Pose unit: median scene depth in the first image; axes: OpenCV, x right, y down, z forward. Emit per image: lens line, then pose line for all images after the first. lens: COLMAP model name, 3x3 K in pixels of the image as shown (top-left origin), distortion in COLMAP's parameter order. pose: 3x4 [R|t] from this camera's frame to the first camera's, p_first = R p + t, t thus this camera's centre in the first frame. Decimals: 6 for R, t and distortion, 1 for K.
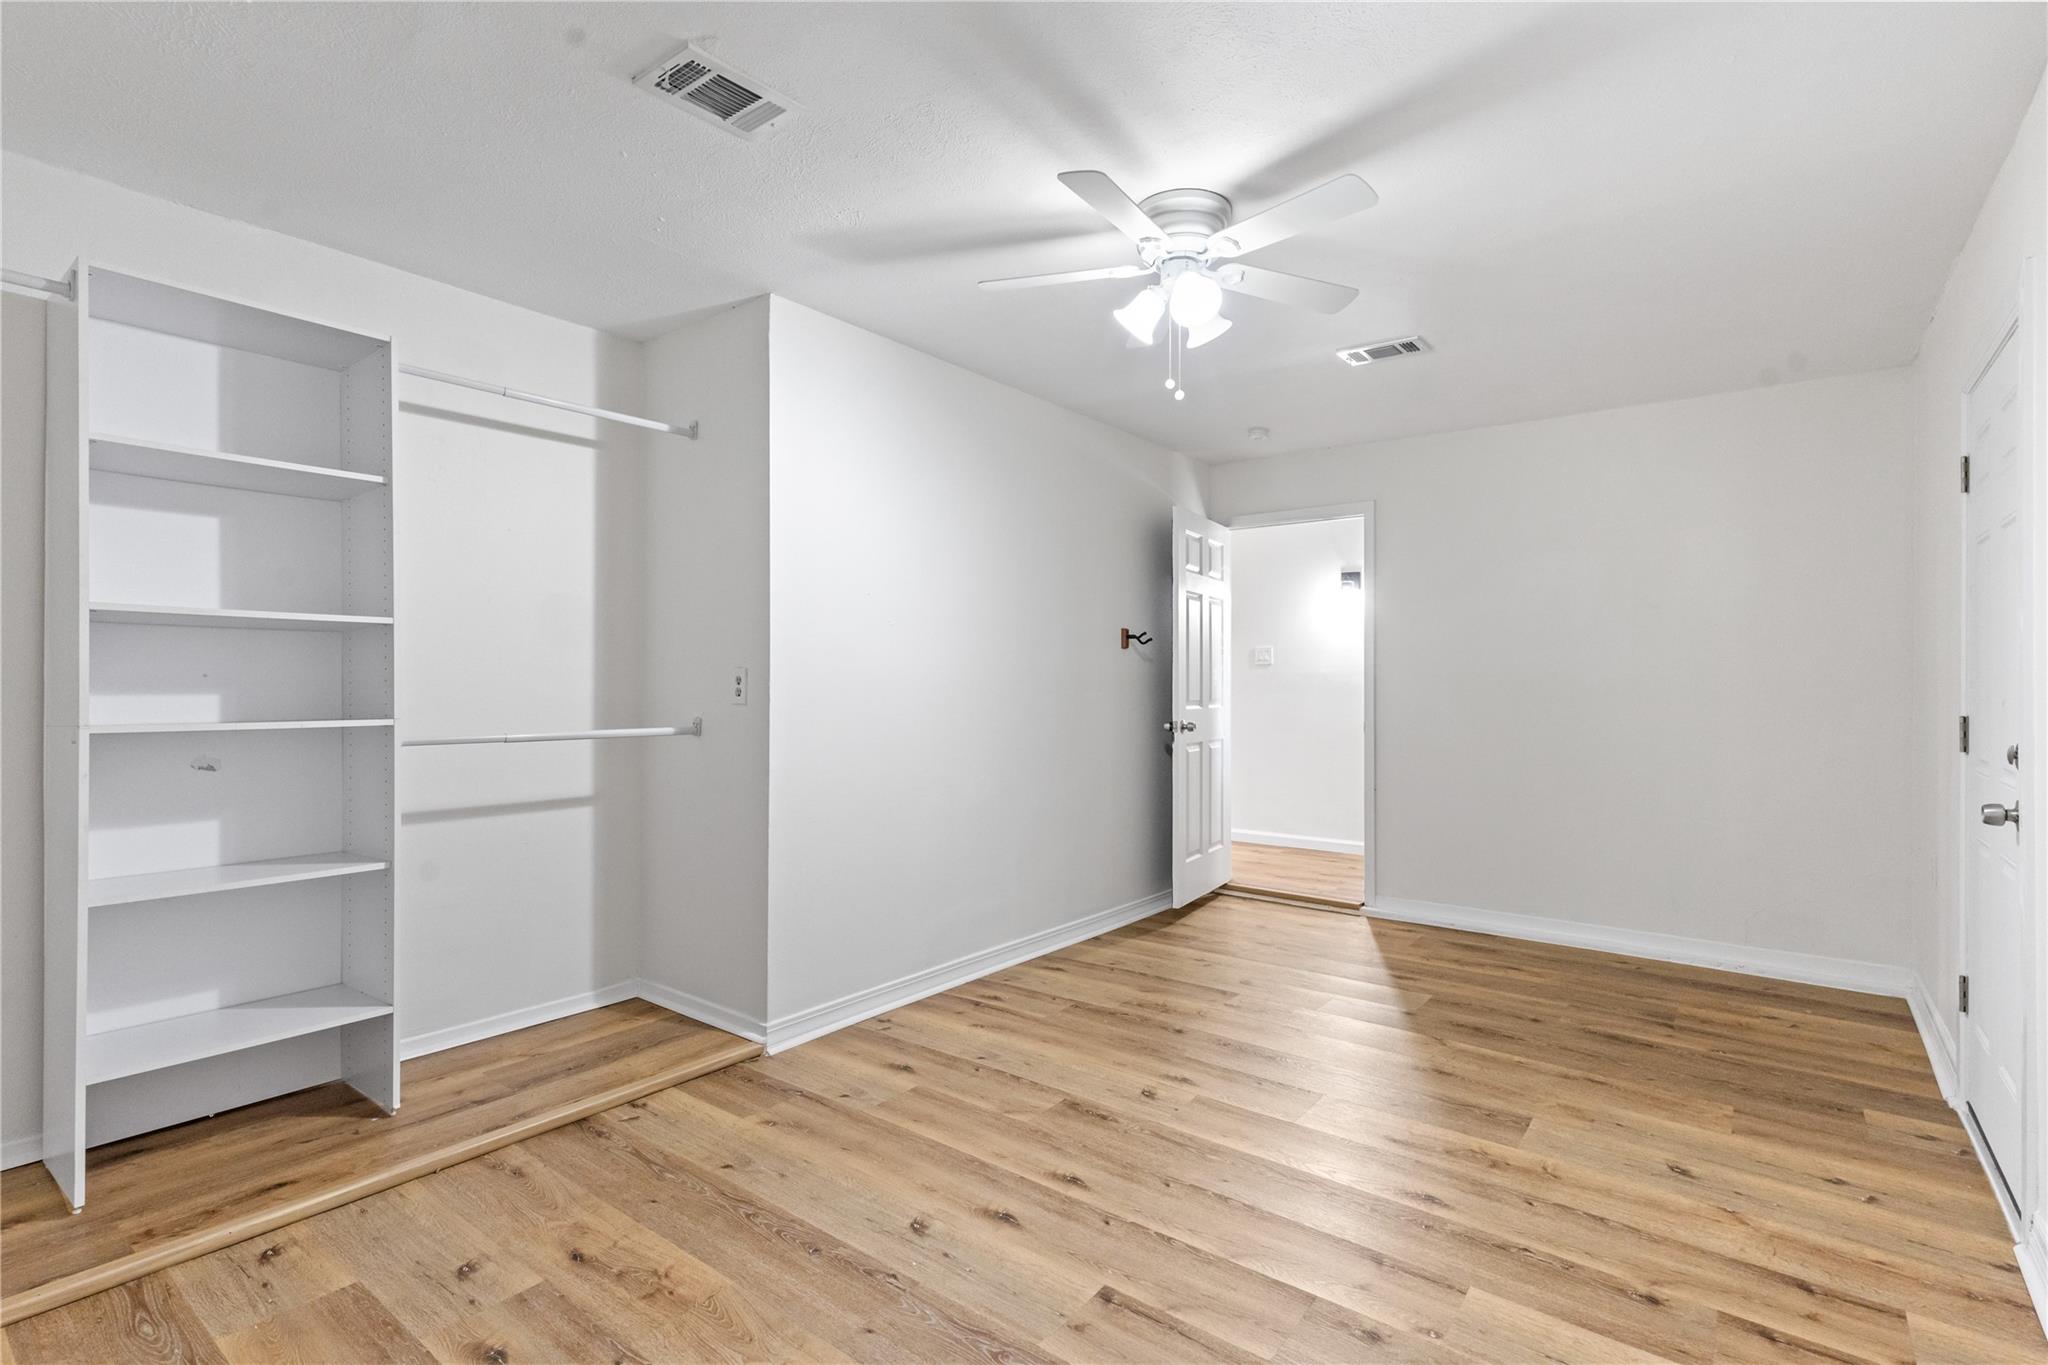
lens RADIAL K [[978.6, 0, 1024.8], [0, 978.6, 680.9], [0, 0, 1]] dist [0.003433, -0.000234]
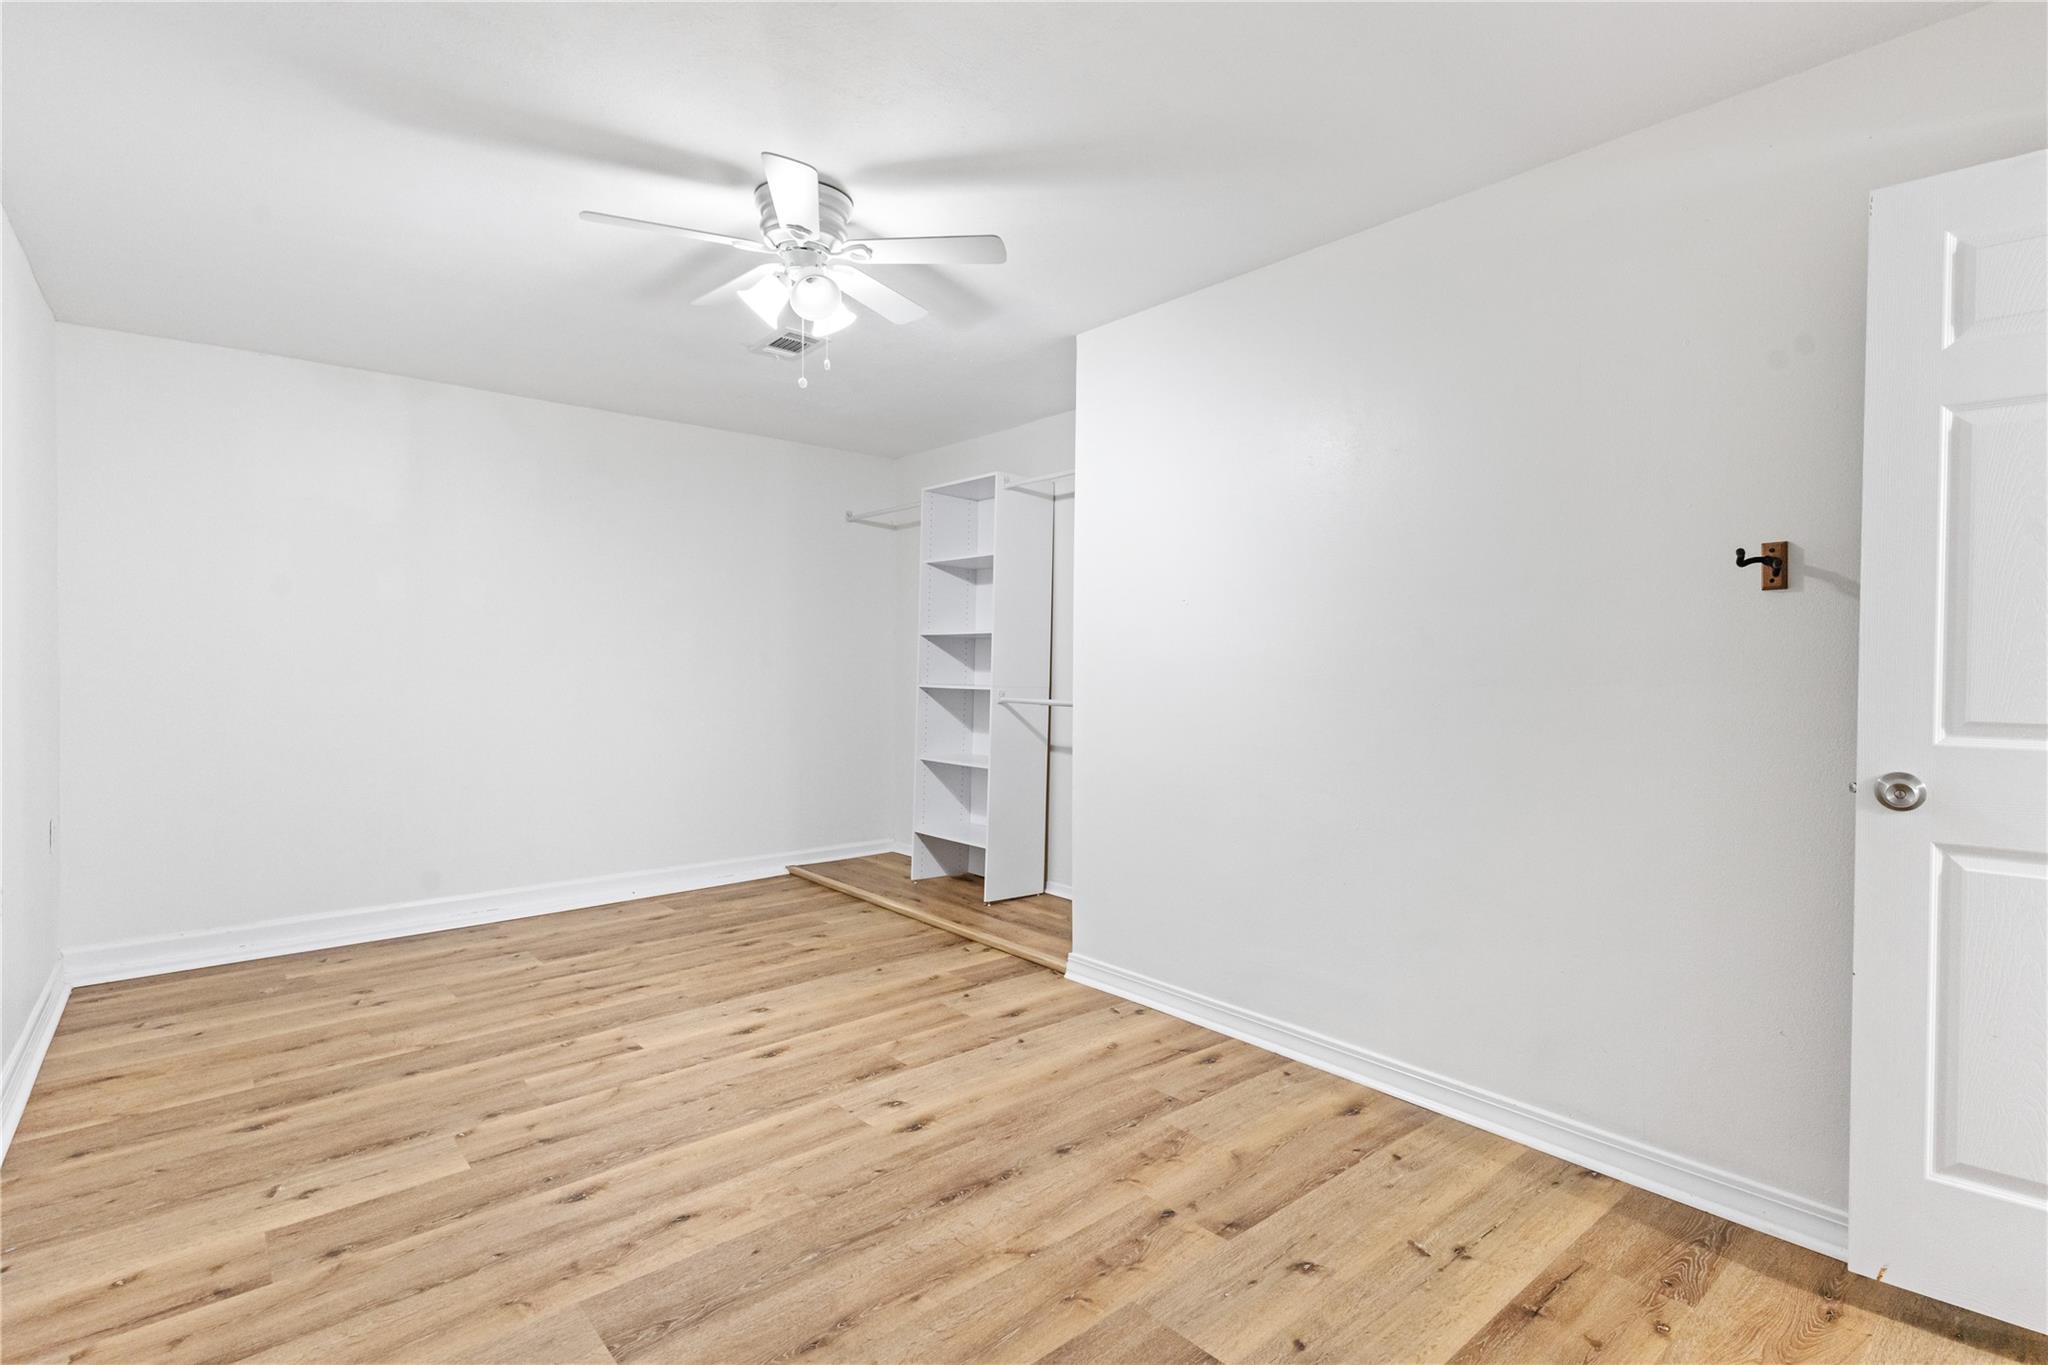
lens RADIAL K [[978.6, 0, 1024.5], [0, 978.6, 677.7], [0, 0, 1]] dist [0.003433, -0.000234]
pose [[-0.208771, 0.010793, -0.977905, 1.174466], [-0.000450, 0.999938, 0.011132, -0.003479], [0.977964, 0.002764, -0.208753, 1.512417]]
